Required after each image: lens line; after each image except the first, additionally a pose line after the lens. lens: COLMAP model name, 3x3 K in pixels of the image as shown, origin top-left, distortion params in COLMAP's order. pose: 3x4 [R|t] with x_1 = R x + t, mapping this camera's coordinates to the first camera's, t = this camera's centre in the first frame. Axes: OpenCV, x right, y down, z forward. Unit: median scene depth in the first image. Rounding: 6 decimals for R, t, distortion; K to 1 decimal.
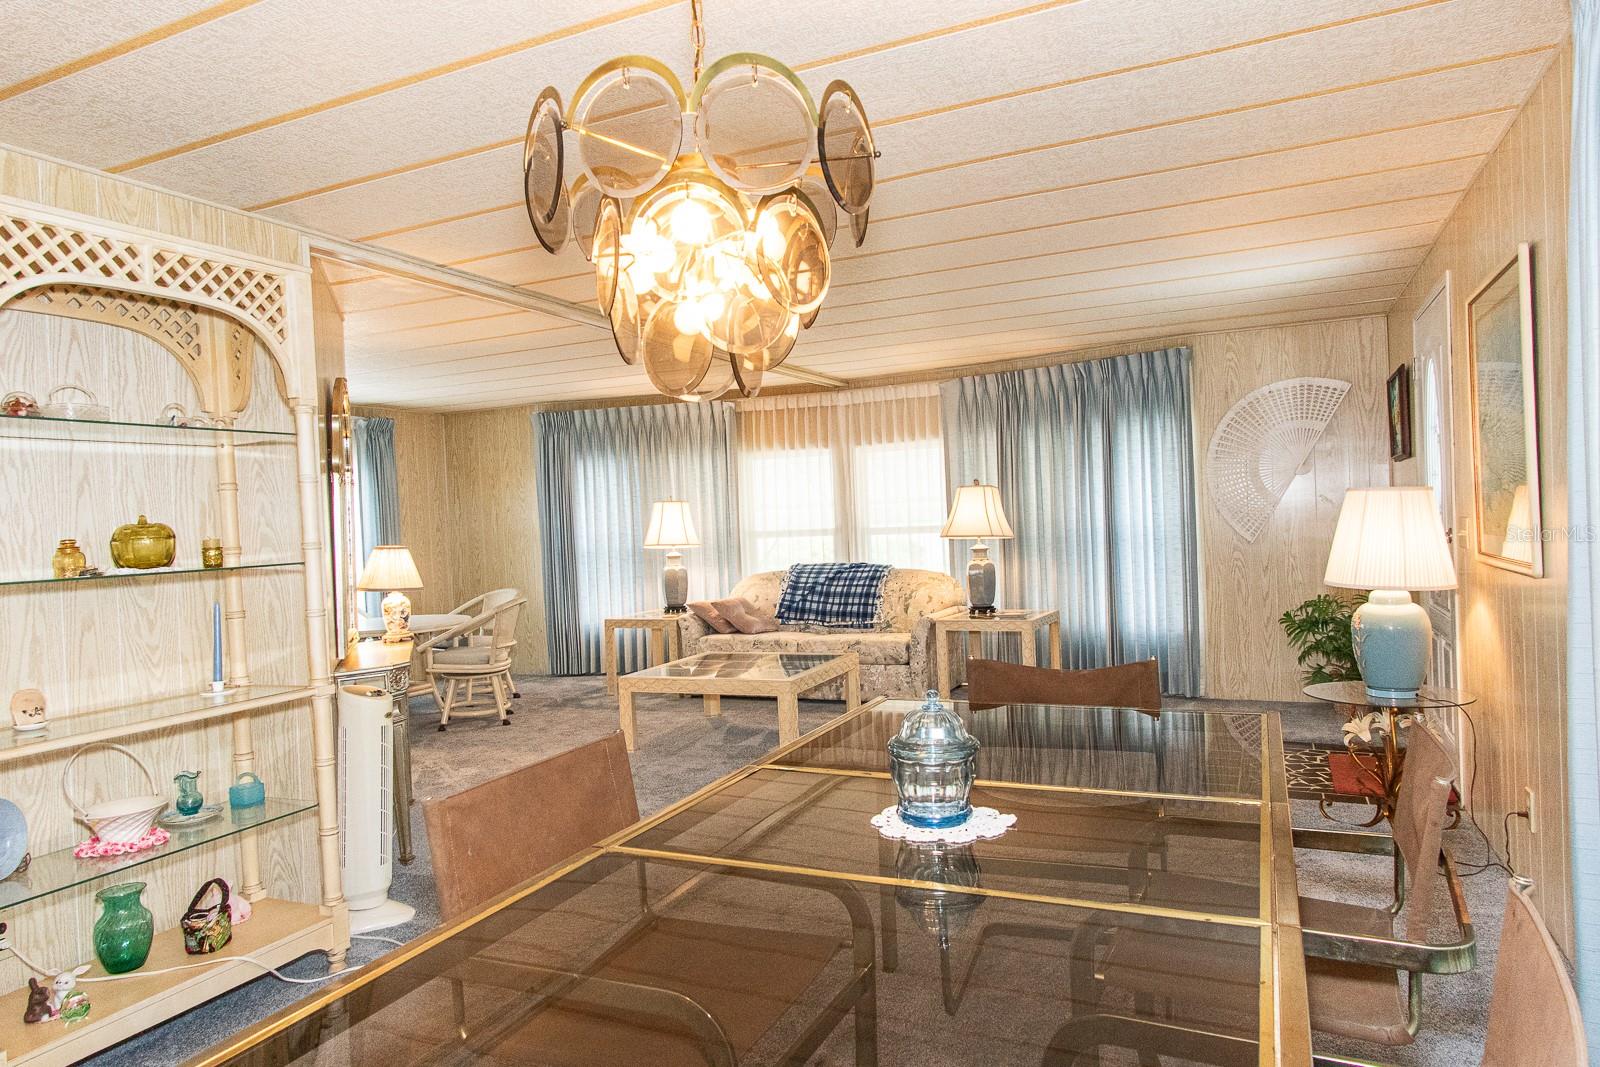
lens RADIAL K [[1009.1, 0, 794.2], [0, 1009.1, 523.4], [0, 0, 1]] dist [0.008876, 0.003088]
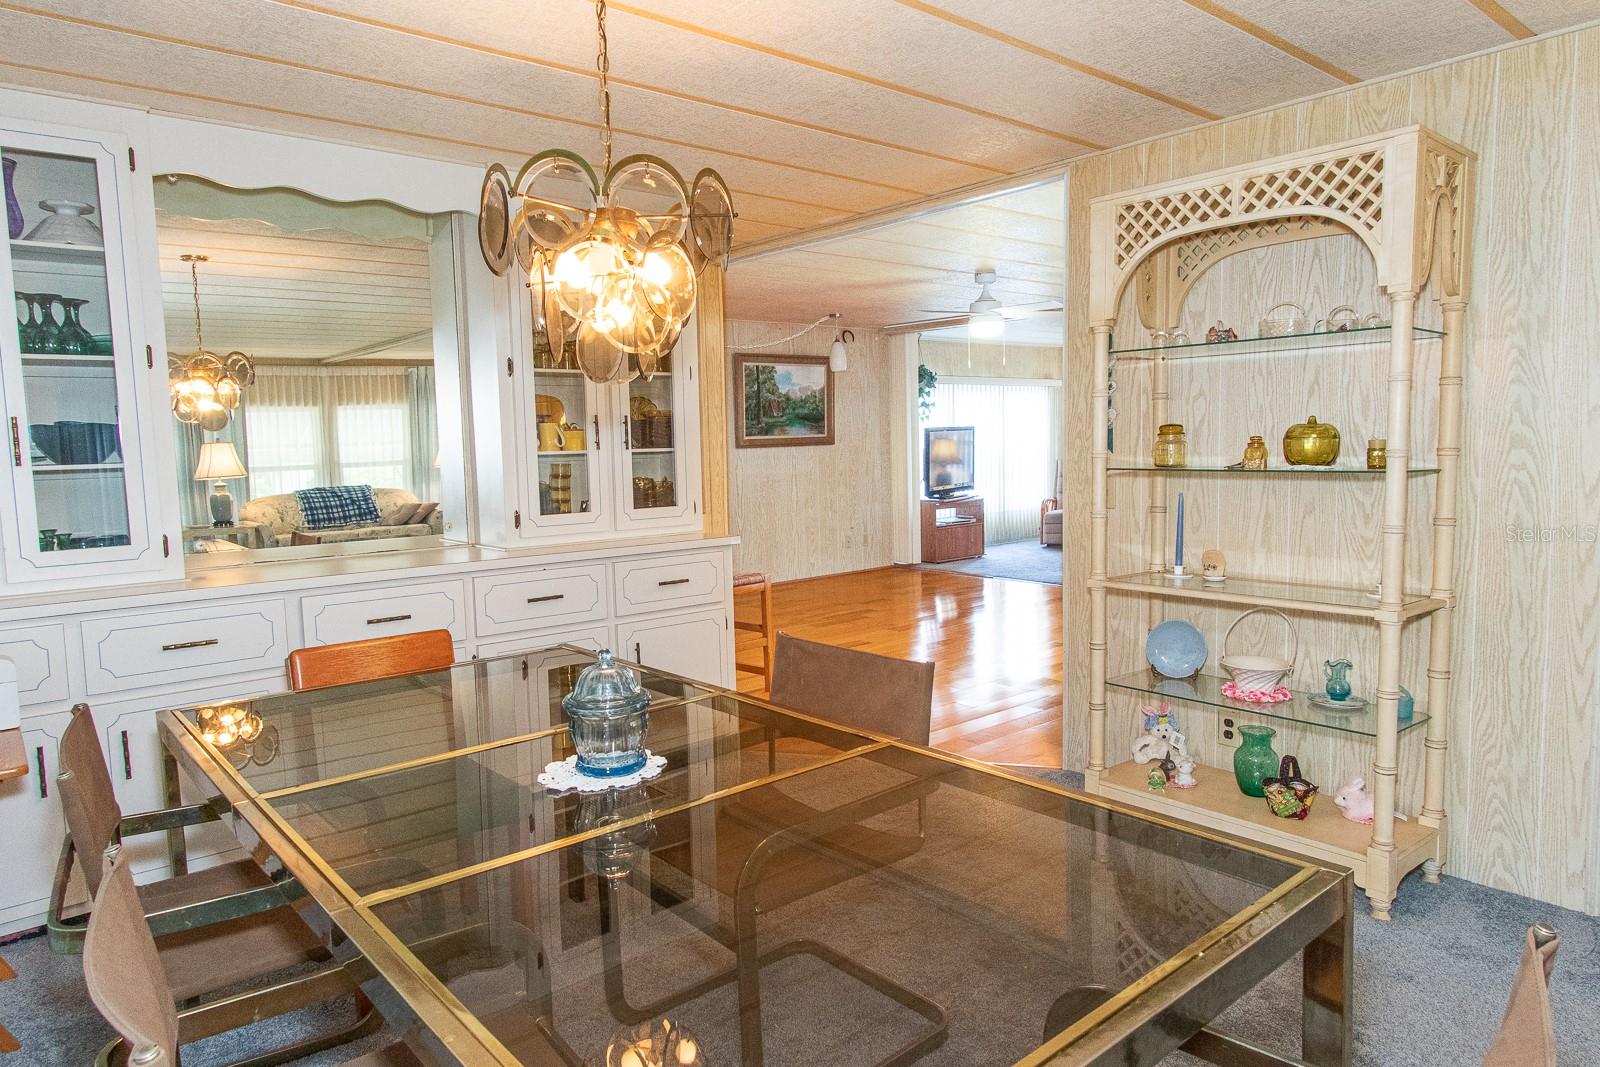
lens RADIAL K [[1009.1, 0, 794.9], [0, 1009.1, 541.1], [0, 0, 1]] dist [0.008876, 0.003088]
pose [[-0.437729, 0.143130, -0.887641, 0.265894], [0.035328, 0.989223, 0.142088, -0.022151], [0.898413, 0.030837, -0.438068, 0.443310]]
